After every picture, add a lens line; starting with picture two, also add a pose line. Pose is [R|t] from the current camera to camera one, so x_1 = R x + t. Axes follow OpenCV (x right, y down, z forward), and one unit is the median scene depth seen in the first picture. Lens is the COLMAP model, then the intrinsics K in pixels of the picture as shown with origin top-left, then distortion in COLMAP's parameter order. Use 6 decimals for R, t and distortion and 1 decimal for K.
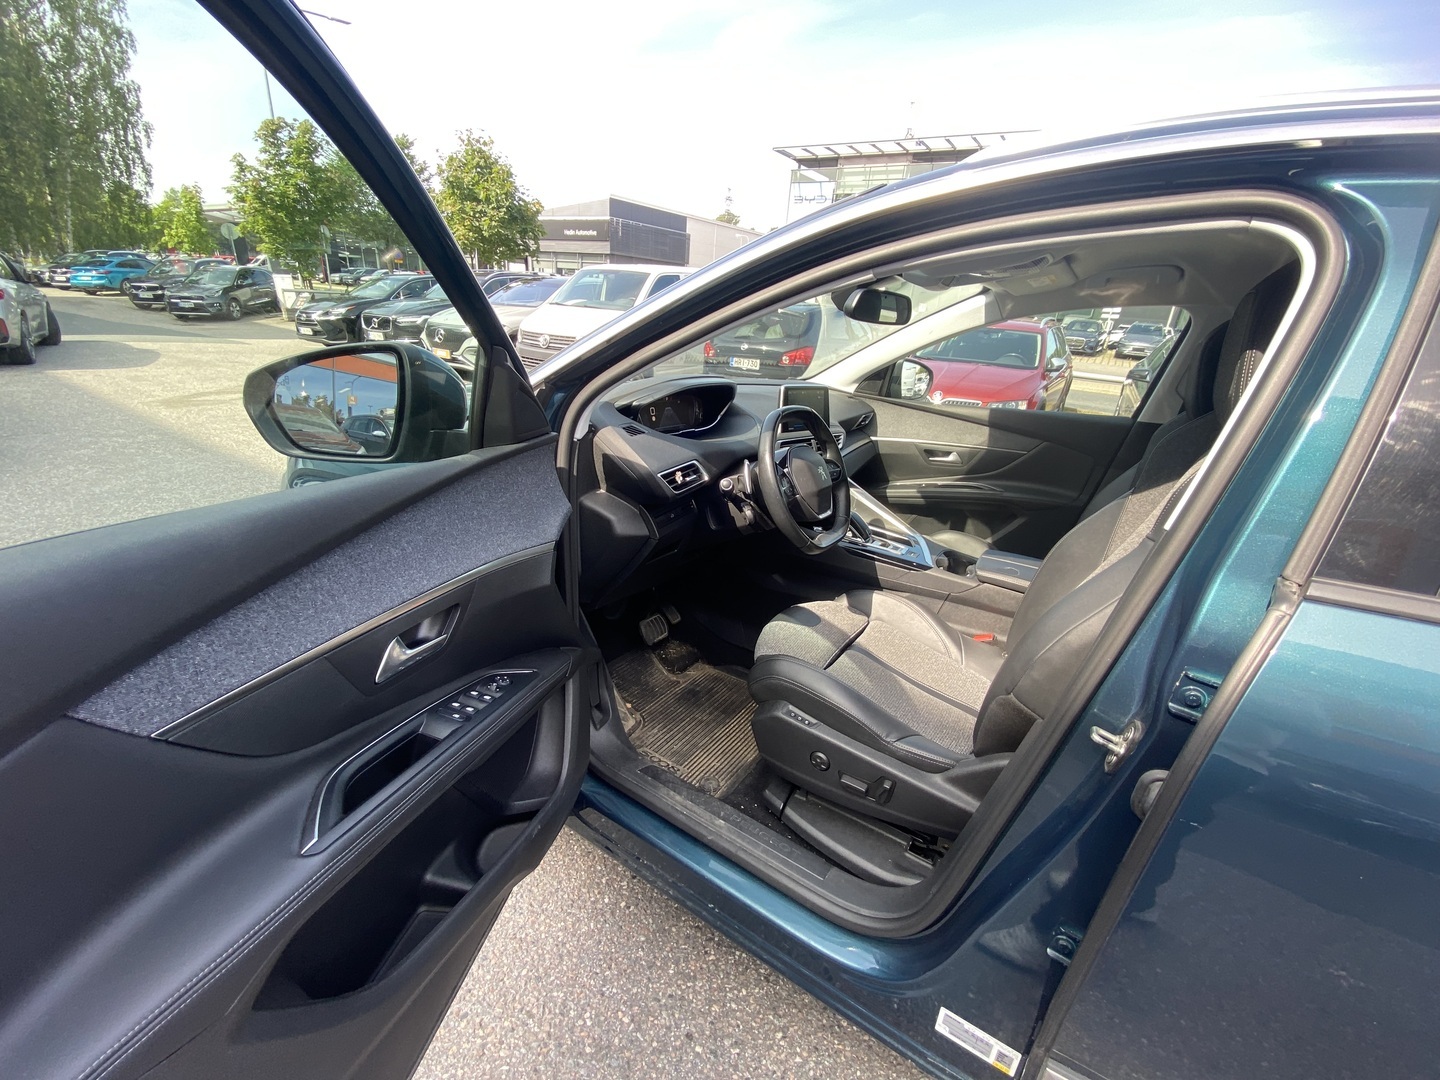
lens RADIAL K [[577.3, 0, 720.0], [0, 577.3, 540.0], [0, 0, 1]] dist [-0.000443, -0.012378]
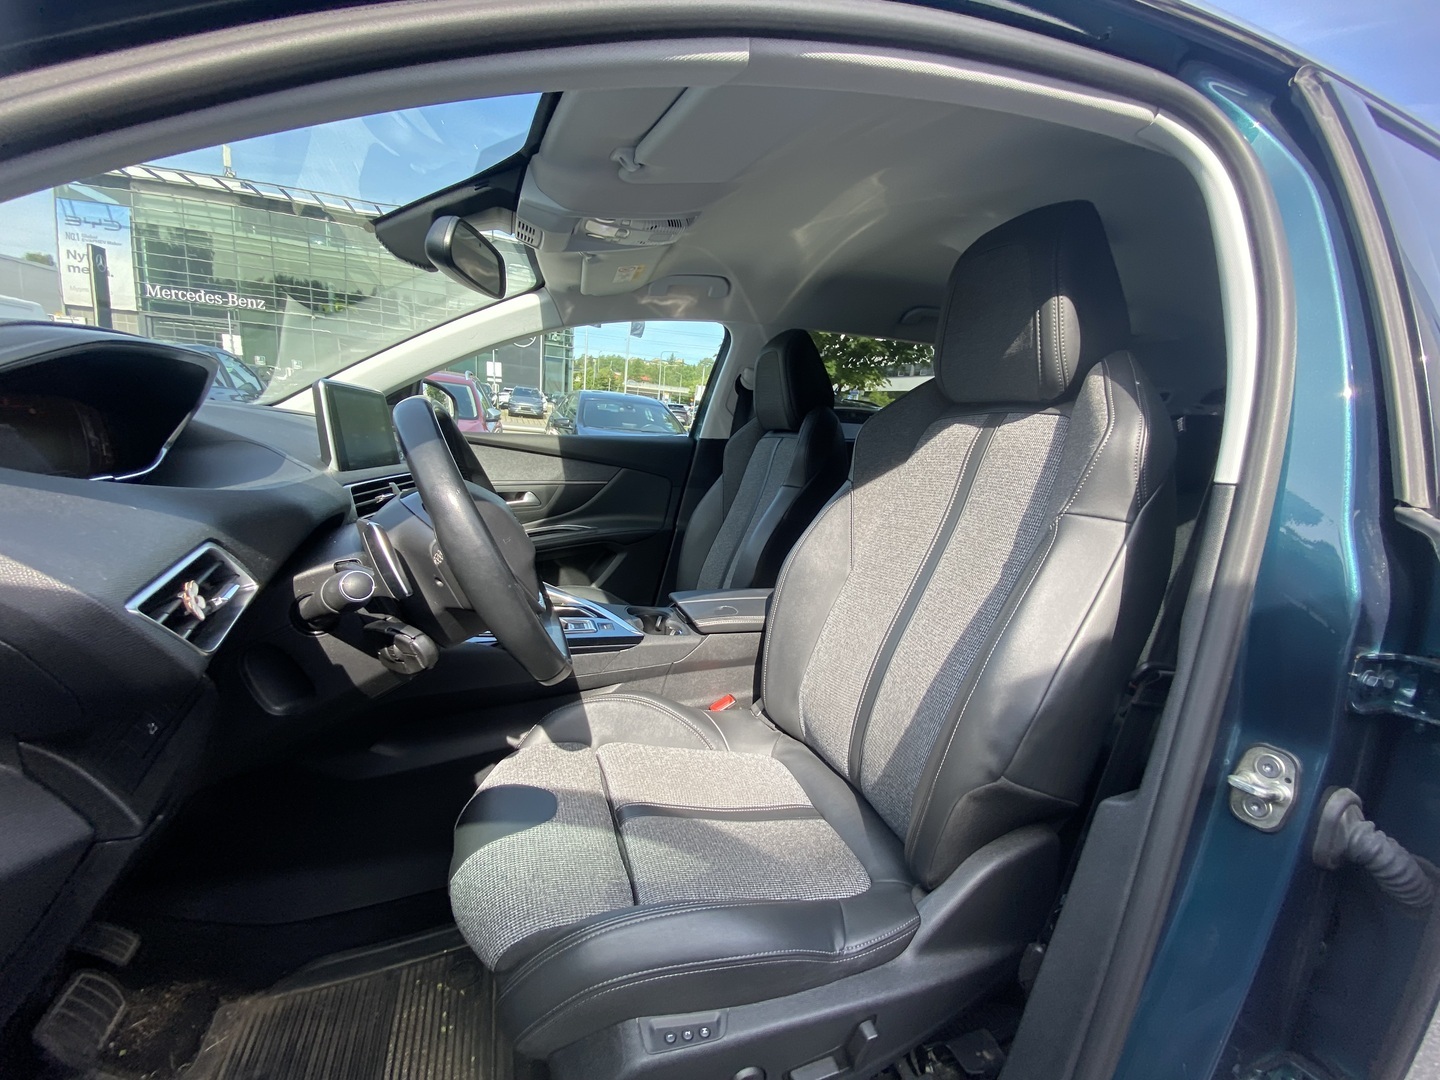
lens RADIAL K [[577.3, 0, 720.0], [0, 577.3, 540.0], [0, 0, 1]] dist [-0.000443, -0.012378]
pose [[0.596020, -0.176901, 0.783240, -0.013393], [0.253859, 0.966913, 0.025207, -0.007723], [-0.761784, 0.183809, 0.621208, 0.060700]]
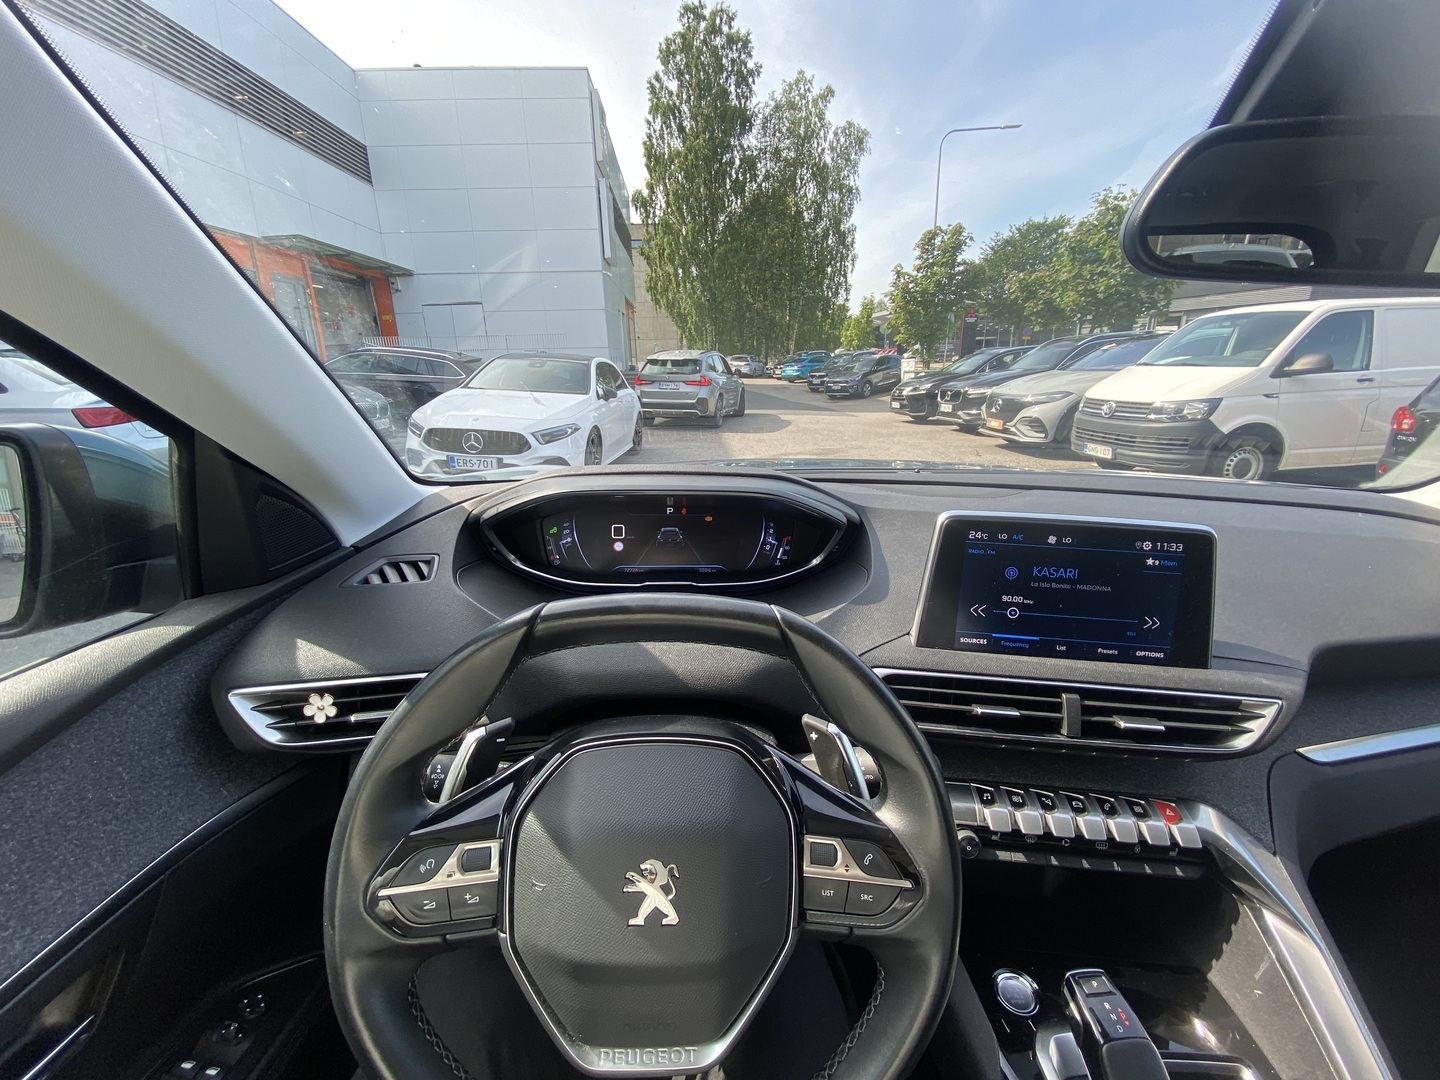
lens RADIAL K [[579.2, 0, 725.9], [0, 579.2, 566.2], [0, 0, 1]] dist [-0.020977, -0.000152]
pose [[0.597980, 0.181852, -0.780609, 0.042244], [-0.236907, 0.970507, 0.044610, -0.030151], [0.765699, 0.158256, 0.623426, 0.094667]]
